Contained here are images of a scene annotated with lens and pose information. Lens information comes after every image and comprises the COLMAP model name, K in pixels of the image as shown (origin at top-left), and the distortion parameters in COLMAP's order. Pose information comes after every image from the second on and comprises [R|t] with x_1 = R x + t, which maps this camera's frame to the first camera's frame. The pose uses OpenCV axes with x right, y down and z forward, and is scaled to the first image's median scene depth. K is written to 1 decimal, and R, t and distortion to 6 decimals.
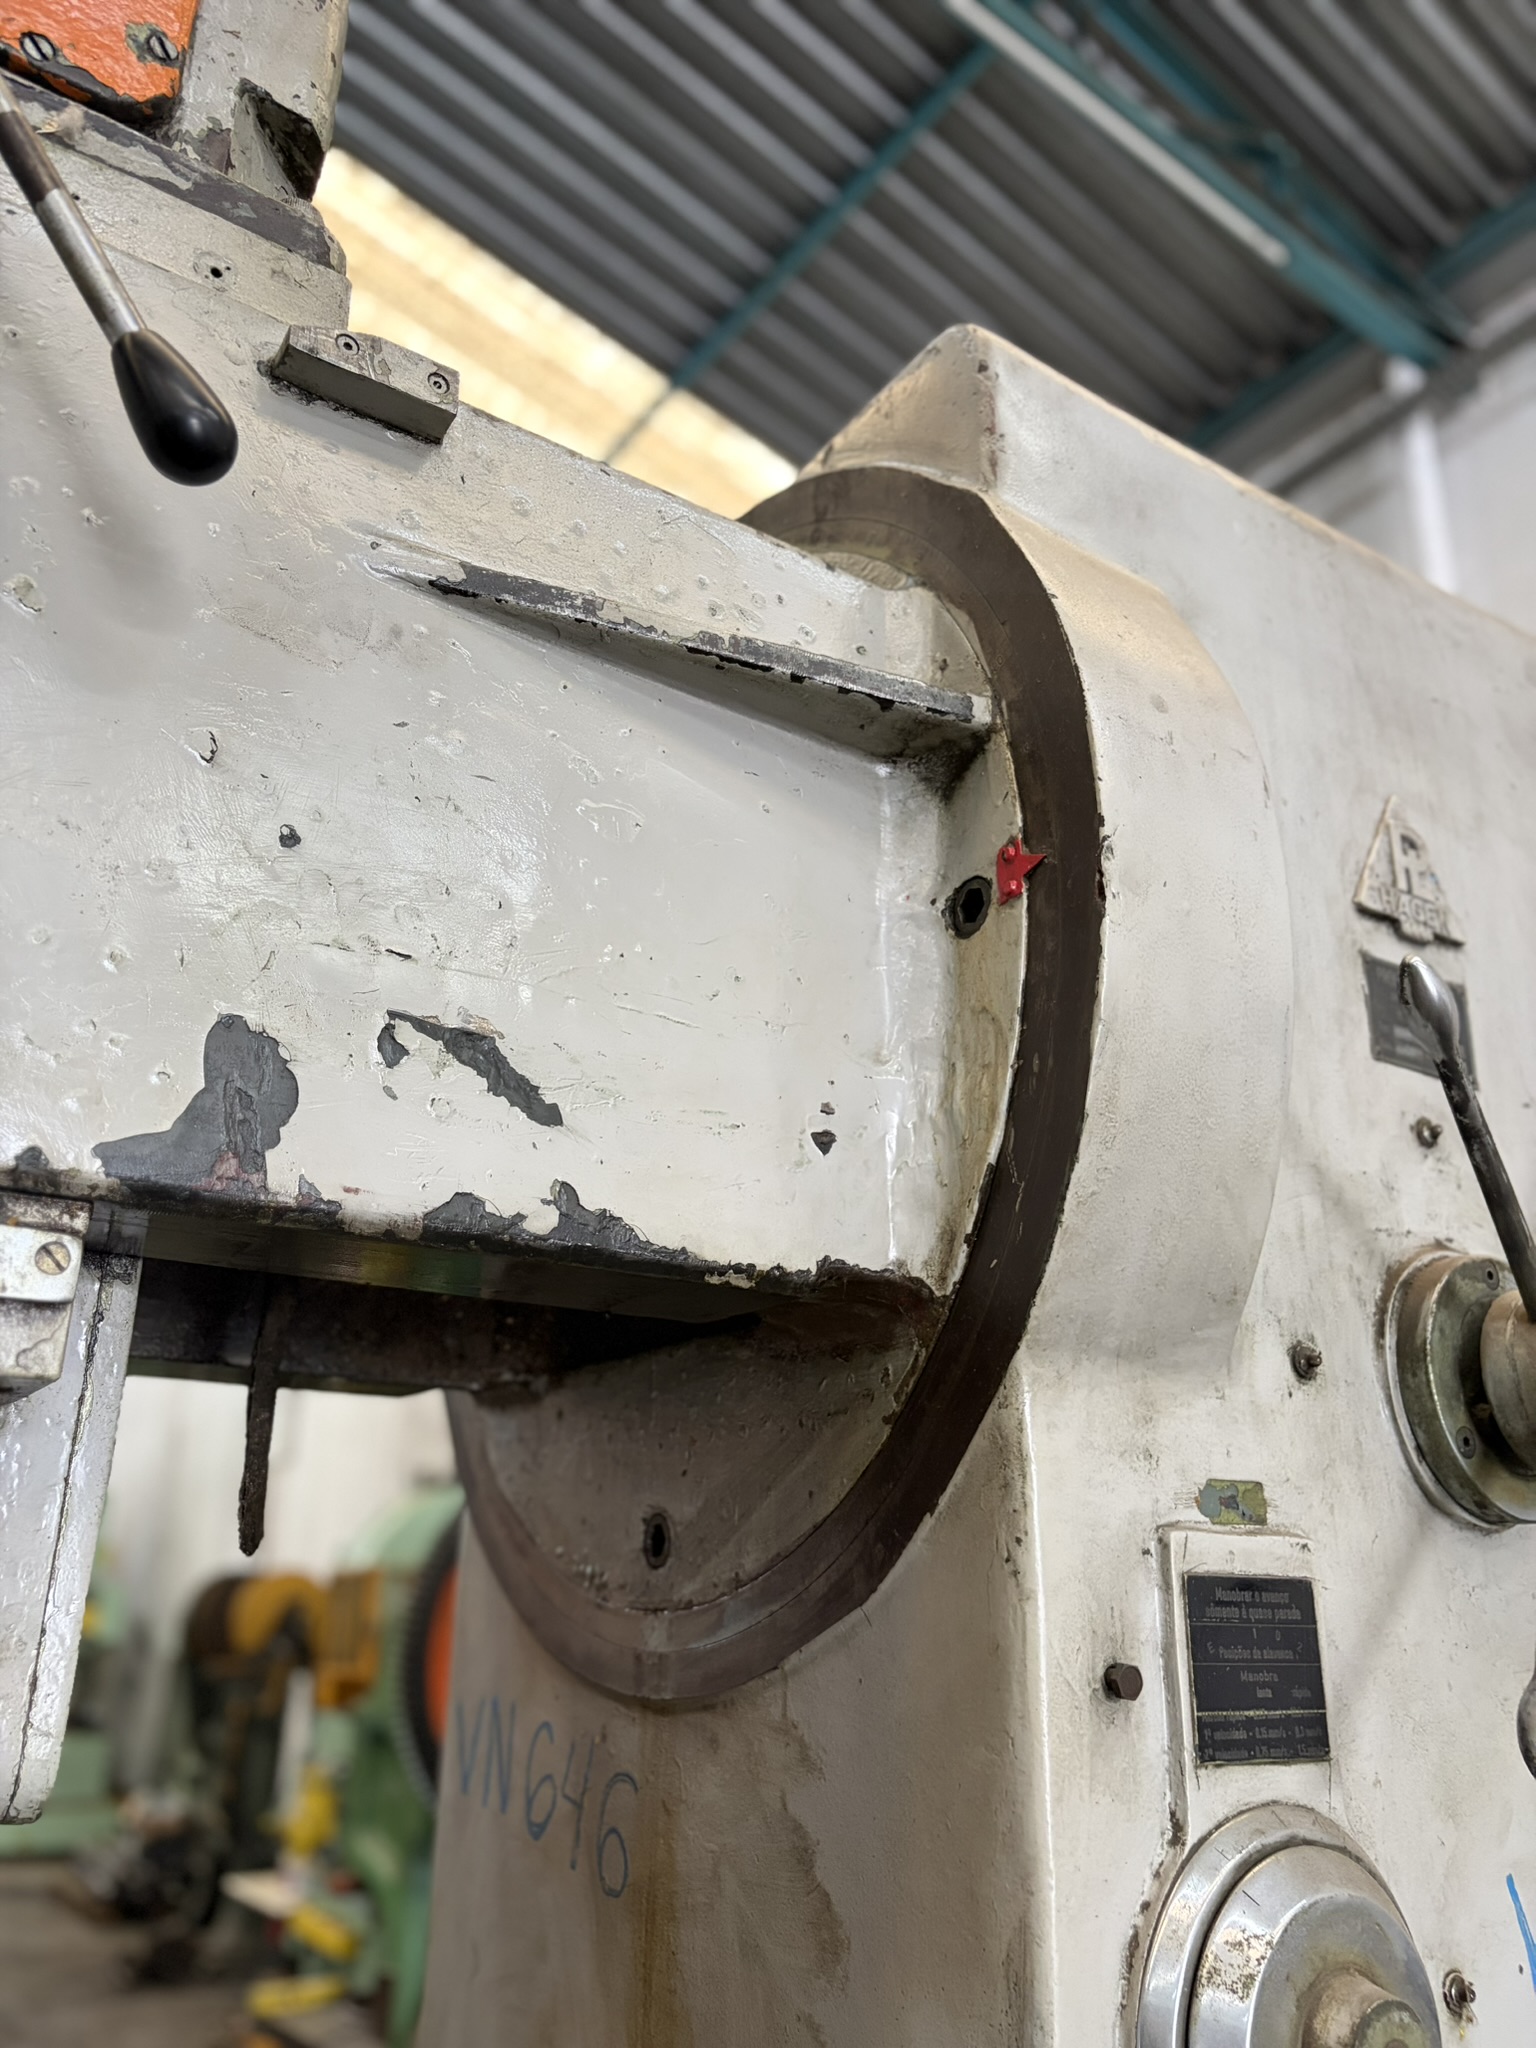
lens RADIAL K [[1552.7, 0, 778.6], [0, 1552.7, 1041.5], [0, 0, 1]] dist [0.013170, -0.015706]
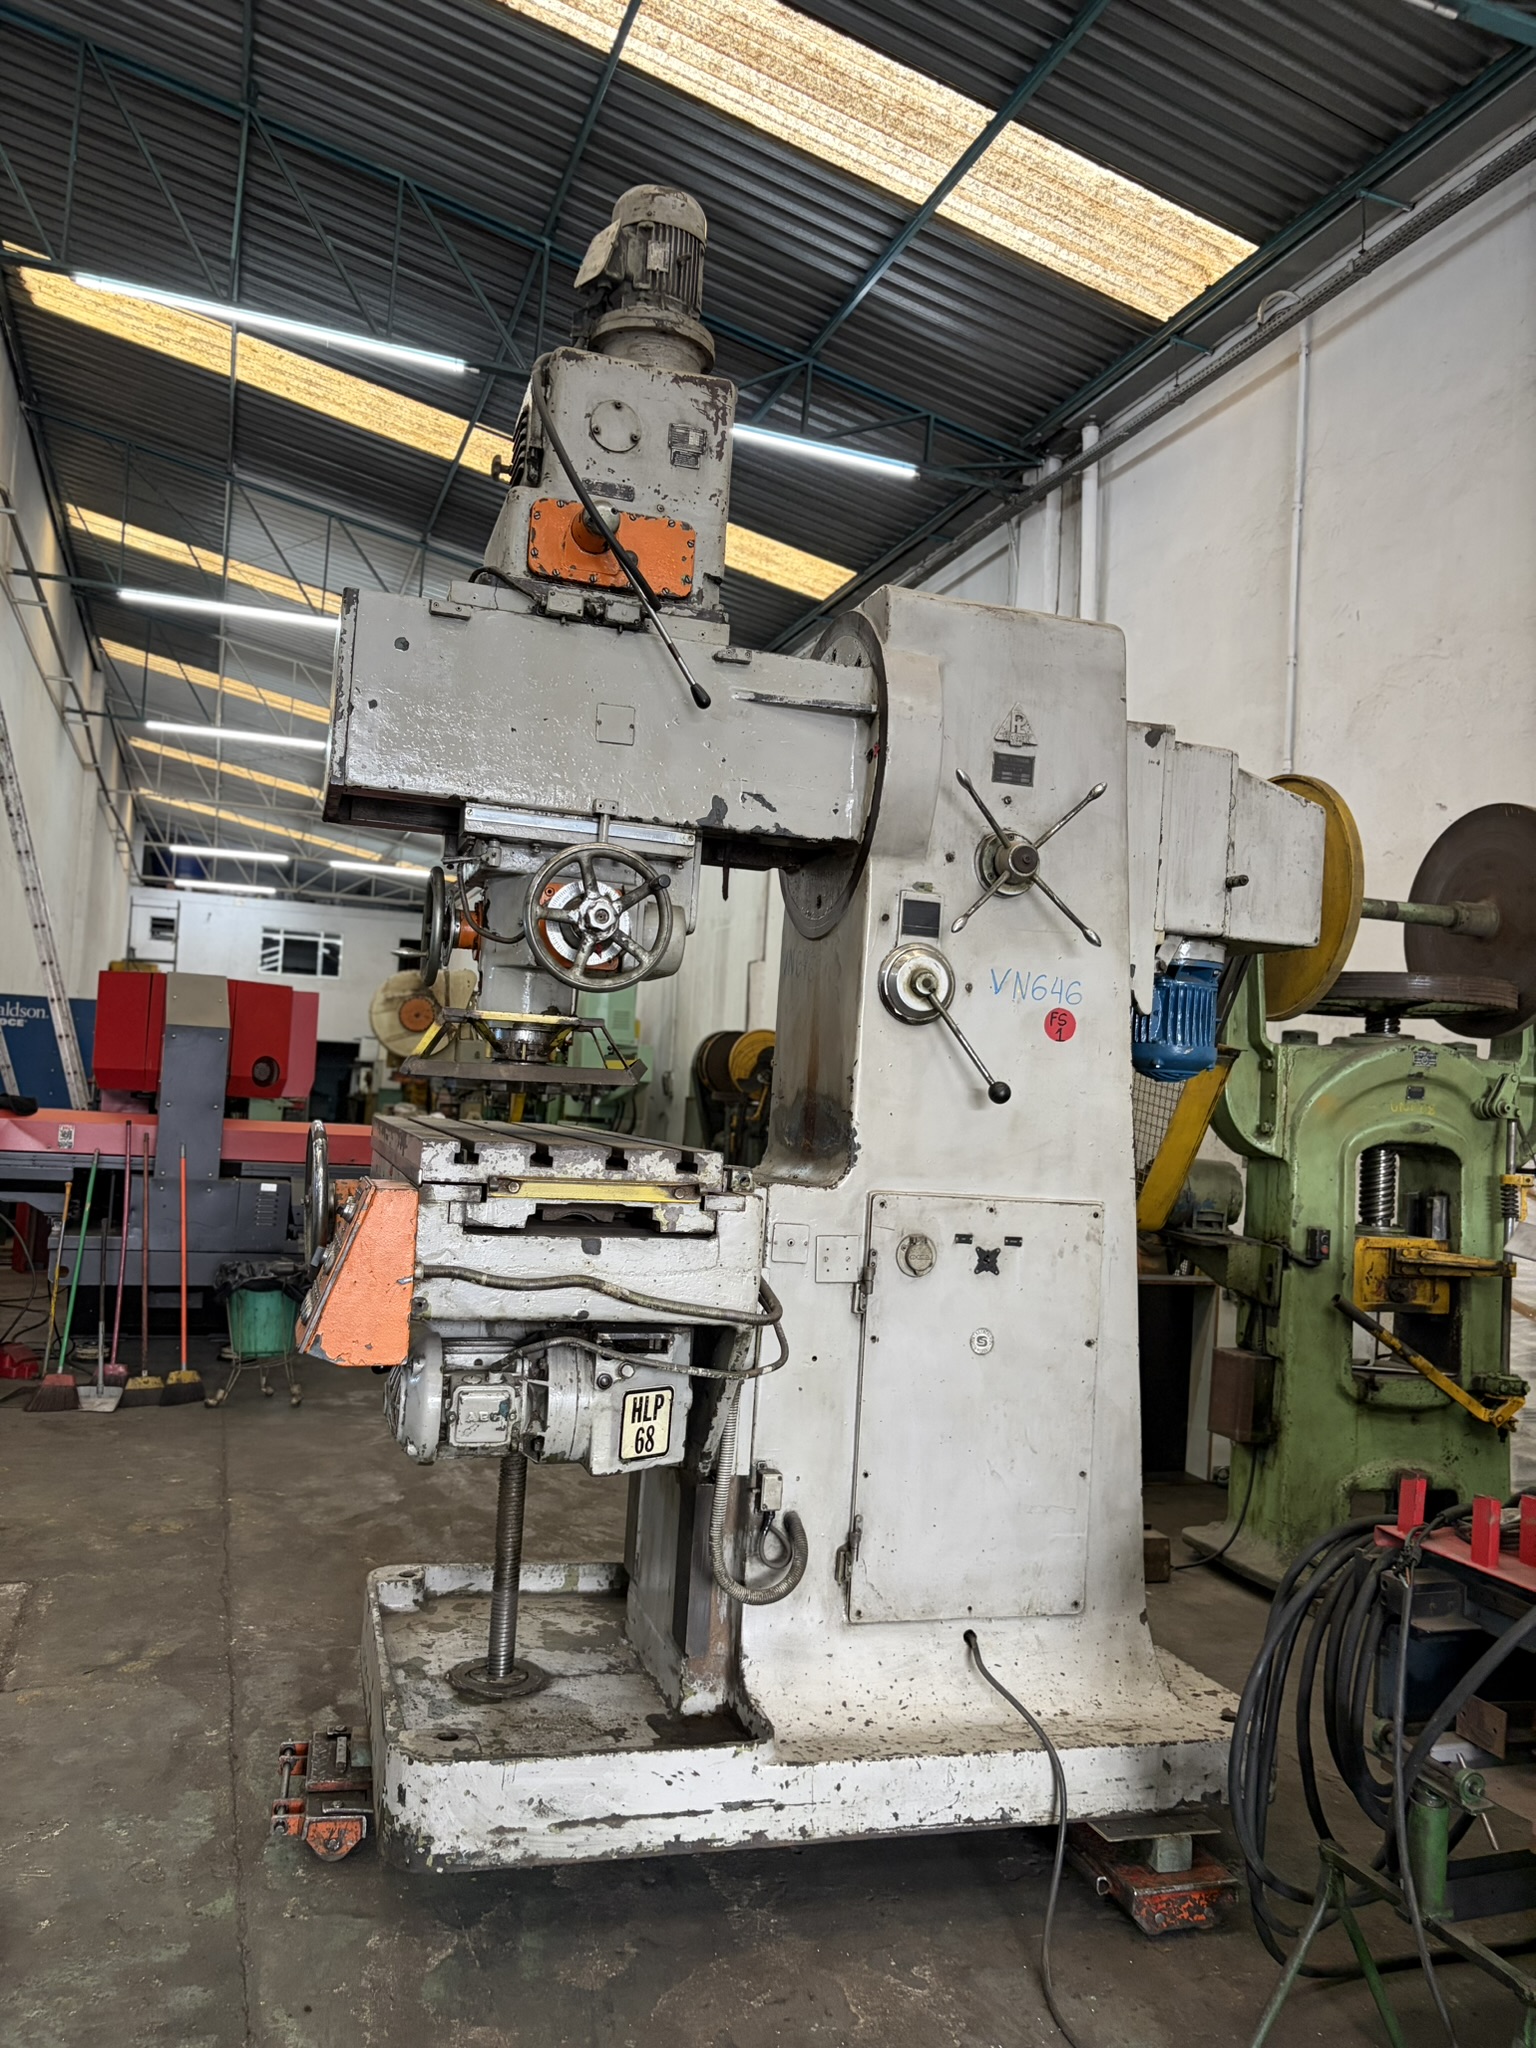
lens RADIAL K [[1552.7, 0, 763.8], [0, 1552.7, 1032.9], [0, 0, 1]] dist [0.013170, -0.015706]
pose [[0.955259, 0.029540, -0.294291, 1.264107], [0.054988, 0.959916, 0.274842, -0.614107], [0.290613, -0.278727, 0.915344, -3.666486]]
